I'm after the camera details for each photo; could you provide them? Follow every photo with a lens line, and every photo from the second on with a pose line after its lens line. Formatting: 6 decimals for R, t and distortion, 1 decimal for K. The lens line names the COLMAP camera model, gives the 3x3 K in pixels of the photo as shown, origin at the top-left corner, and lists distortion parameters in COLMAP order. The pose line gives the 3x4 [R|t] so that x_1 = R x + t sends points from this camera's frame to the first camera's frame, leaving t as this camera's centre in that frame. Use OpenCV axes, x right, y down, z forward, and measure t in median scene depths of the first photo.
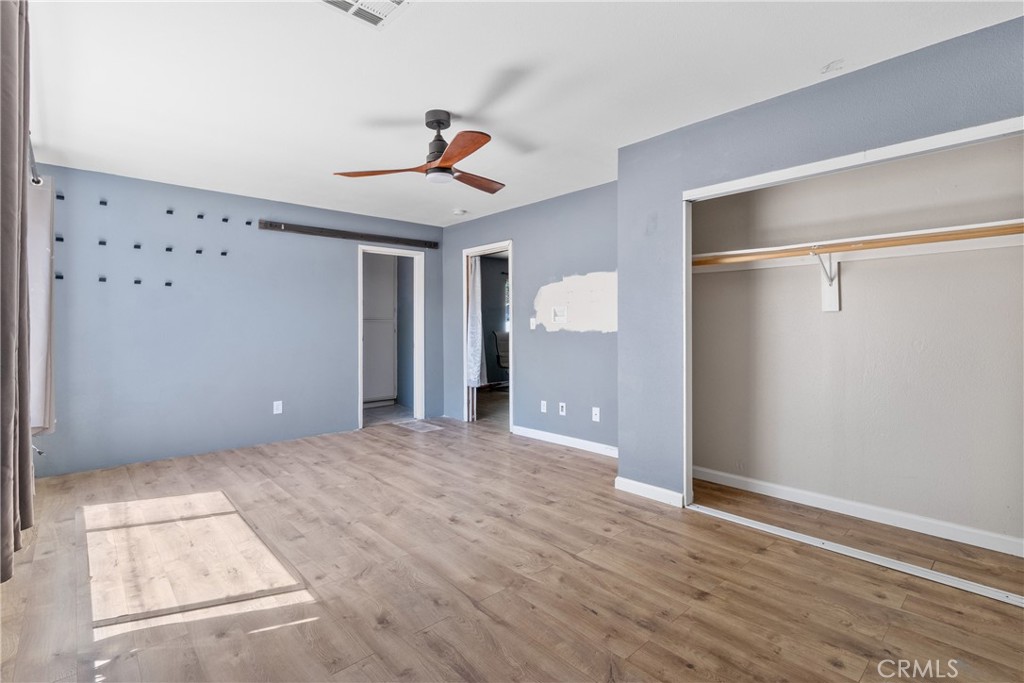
lens RADIAL K [[478.9, 0, 513.7], [0, 478.9, 325.8], [0, 0, 1]] dist [0.000339, -0.000183]
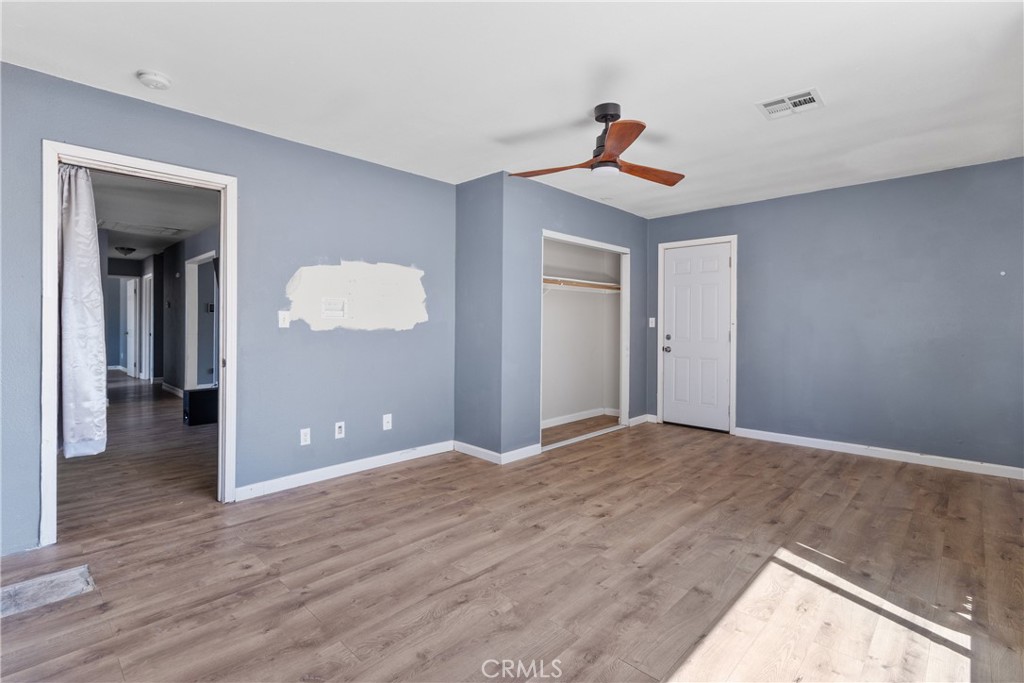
lens RADIAL K [[478.9, 0, 513.7], [0, 478.9, 325.8], [0, 0, 1]] dist [0.000339, -0.000183]
pose [[-0.064462, -0.002199, 0.997918, -1.057638], [-0.004413, 0.999988, 0.001919, 0.003055], [-0.997910, -0.004281, -0.064471, 1.179767]]
